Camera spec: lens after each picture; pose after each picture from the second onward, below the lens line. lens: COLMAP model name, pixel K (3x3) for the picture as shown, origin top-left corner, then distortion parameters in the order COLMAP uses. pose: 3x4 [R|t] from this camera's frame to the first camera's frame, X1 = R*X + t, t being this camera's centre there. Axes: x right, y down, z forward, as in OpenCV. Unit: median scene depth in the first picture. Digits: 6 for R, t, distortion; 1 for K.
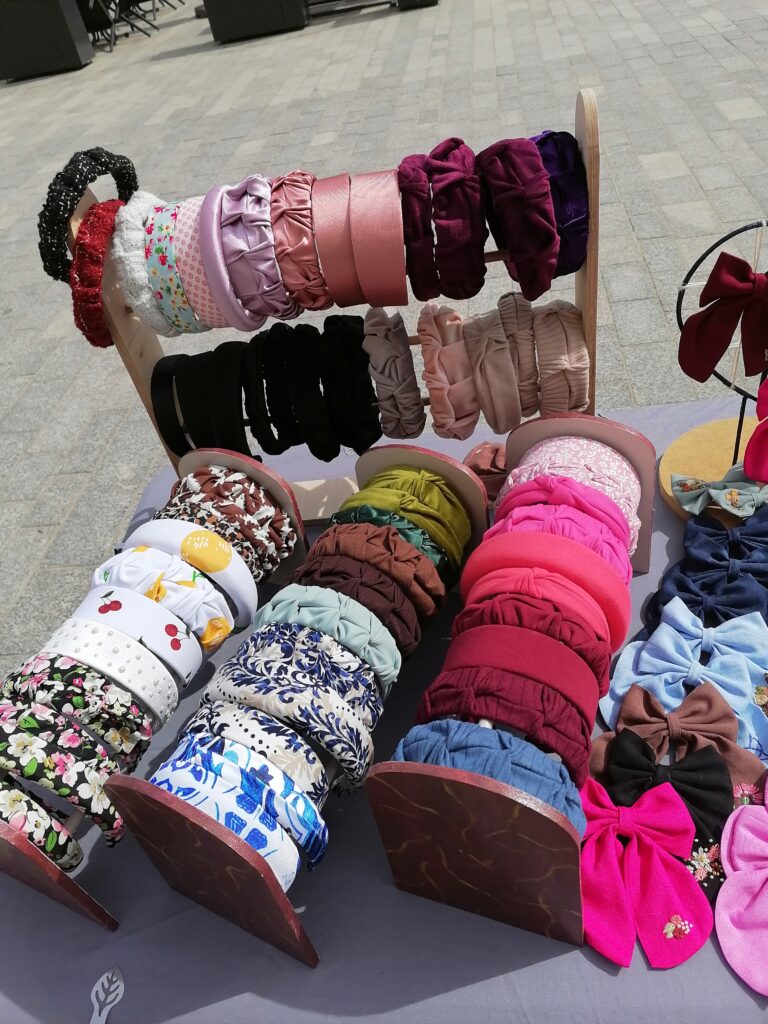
lens RADIAL K [[755.6, 0, 377.9], [0, 755.6, 513.7], [0, 0, 1]] dist [0.096421, -0.113313]
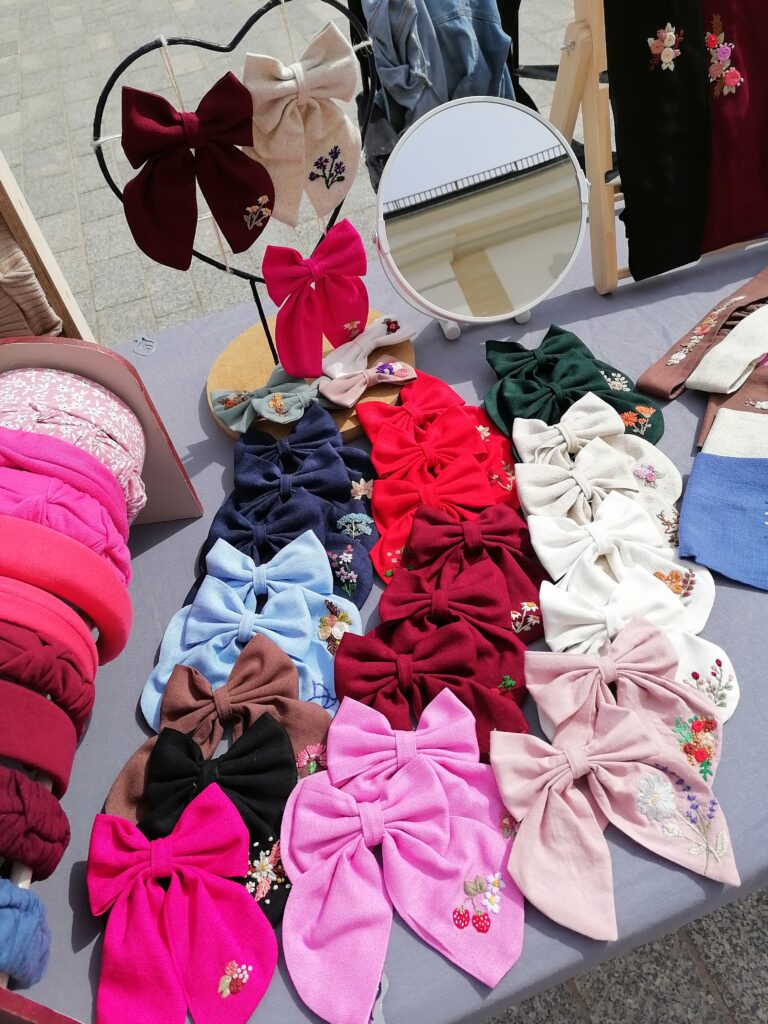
lens RADIAL K [[755.6, 0, 377.9], [0, 755.6, 513.7], [0, 0, 1]] dist [0.096421, -0.113313]
pose [[0.914333, -0.271267, 0.300681, 0.319914], [0.251223, 0.962301, 0.104225, 0.042768], [-0.317618, -0.019758, 0.948013, 0.191861]]
